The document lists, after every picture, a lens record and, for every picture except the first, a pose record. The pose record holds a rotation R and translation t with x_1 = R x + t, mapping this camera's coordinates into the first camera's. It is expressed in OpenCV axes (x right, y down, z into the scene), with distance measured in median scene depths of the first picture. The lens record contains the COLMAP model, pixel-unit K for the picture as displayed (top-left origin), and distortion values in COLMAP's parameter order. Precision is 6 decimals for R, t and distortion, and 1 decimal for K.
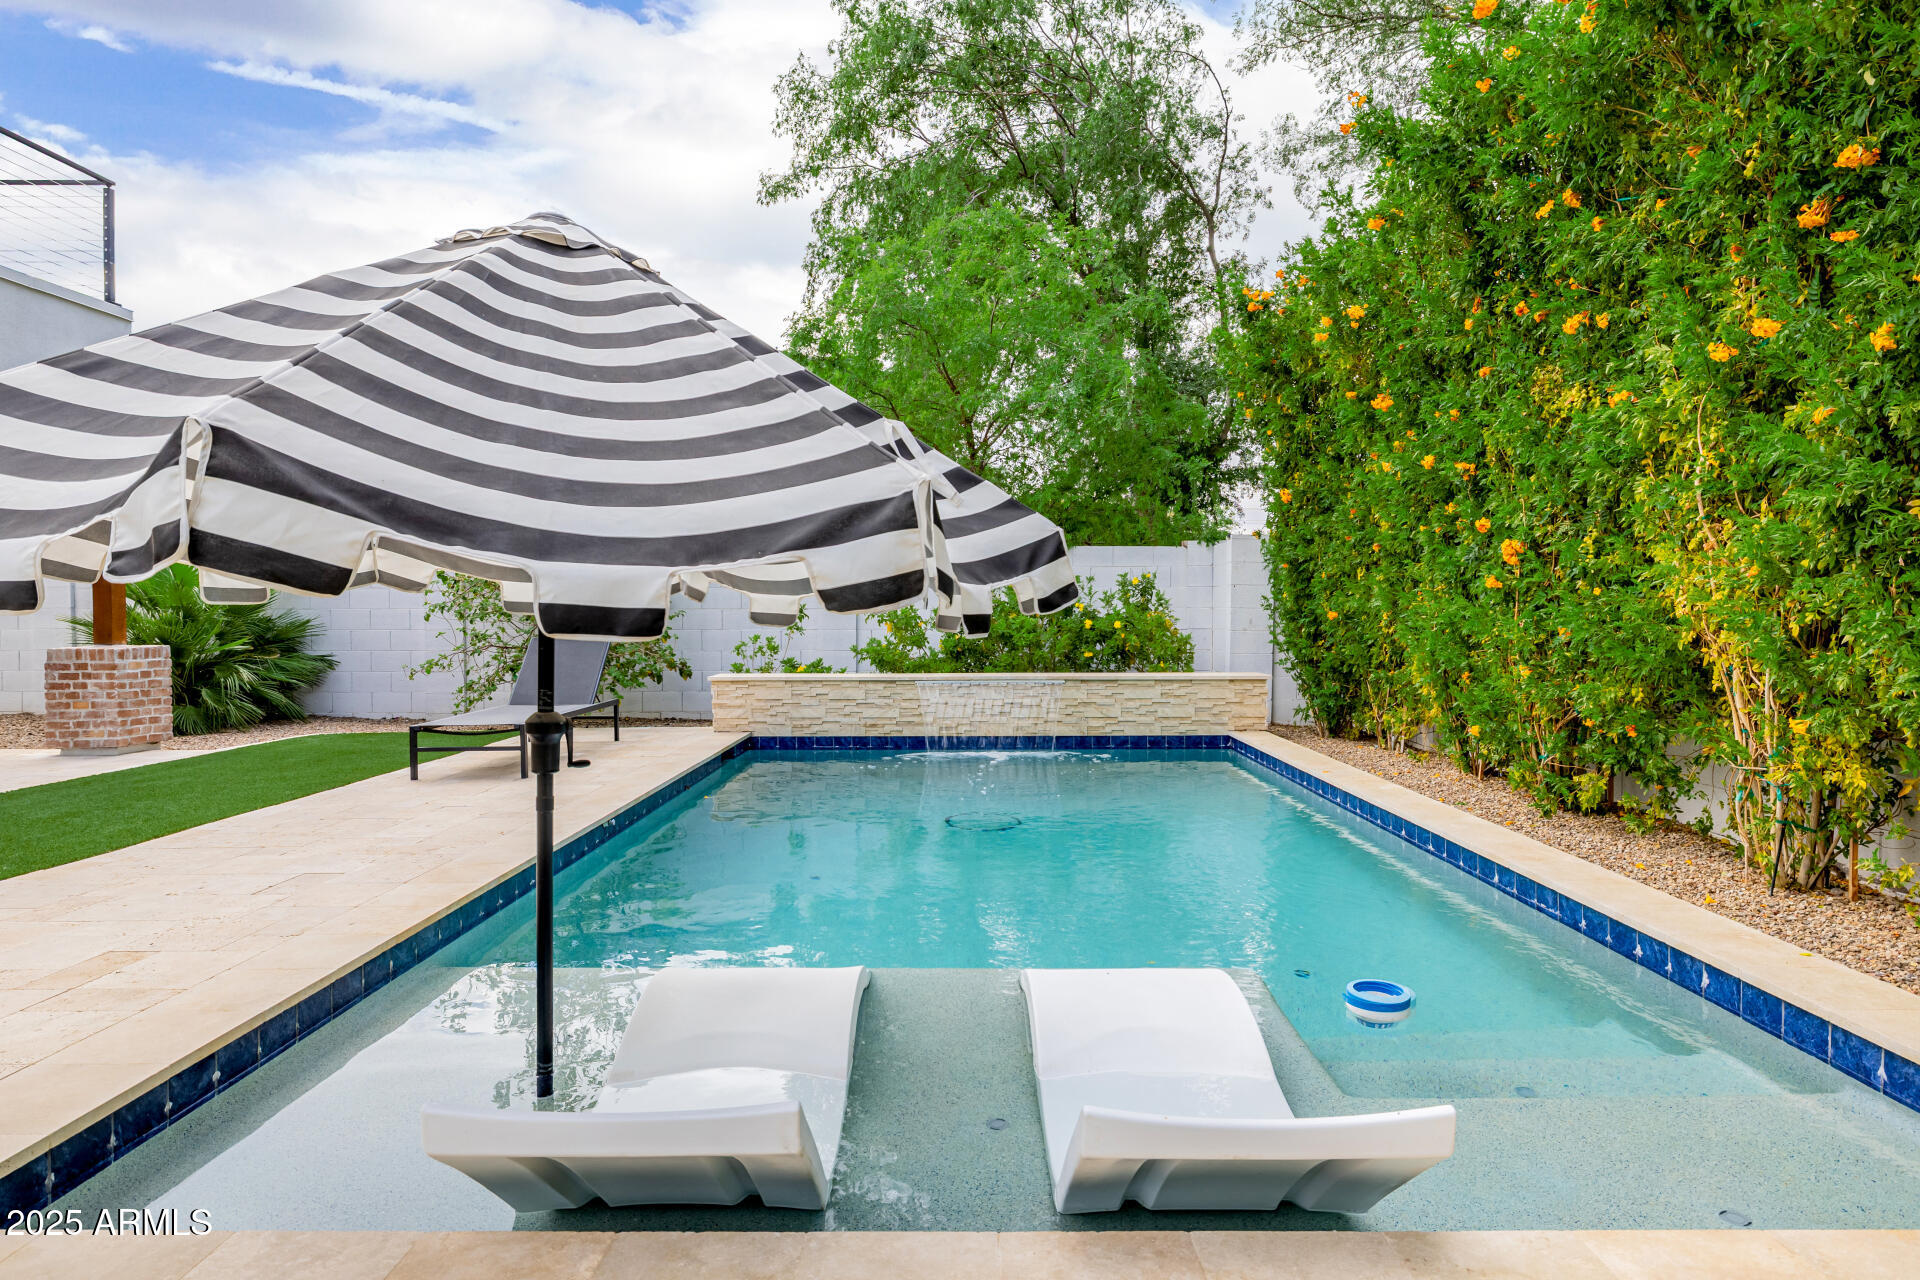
lens RADIAL K [[1099.5, 0, 961.3], [0, 1099.5, 628.3], [0, 0, 1]] dist [-0.003719, -0.000210]
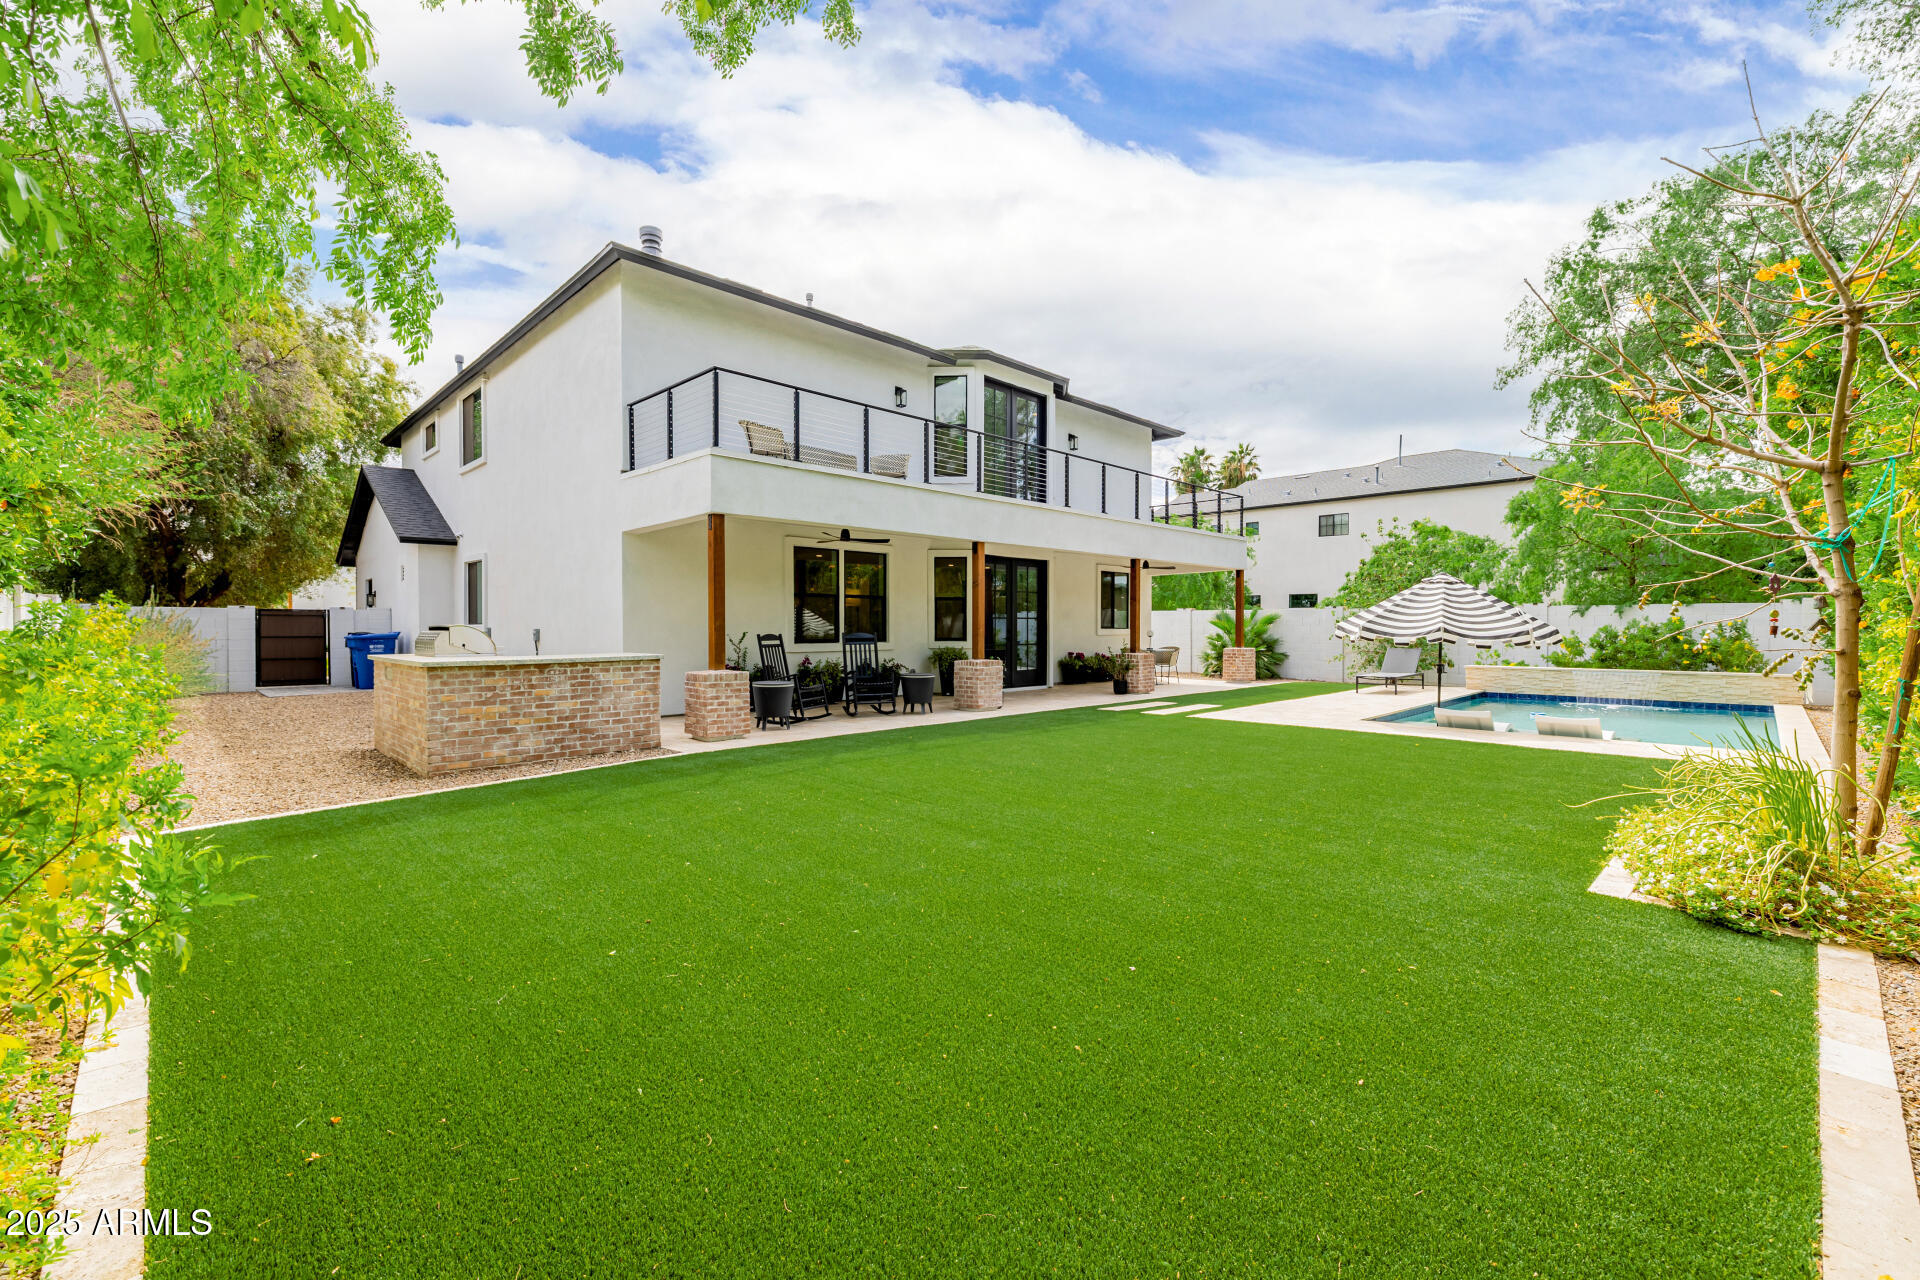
lens RADIAL K [[797.7, 0, 952.2], [0, 797.7, 624.9], [0, 0, 1]] dist [-0.001050, -0.000038]
pose [[0.705855, 0.000655, -0.708356, 0.198390], [-0.009054, 0.999926, -0.008097, -0.019654], [0.708298, 0.012129, 0.705809, -0.947296]]
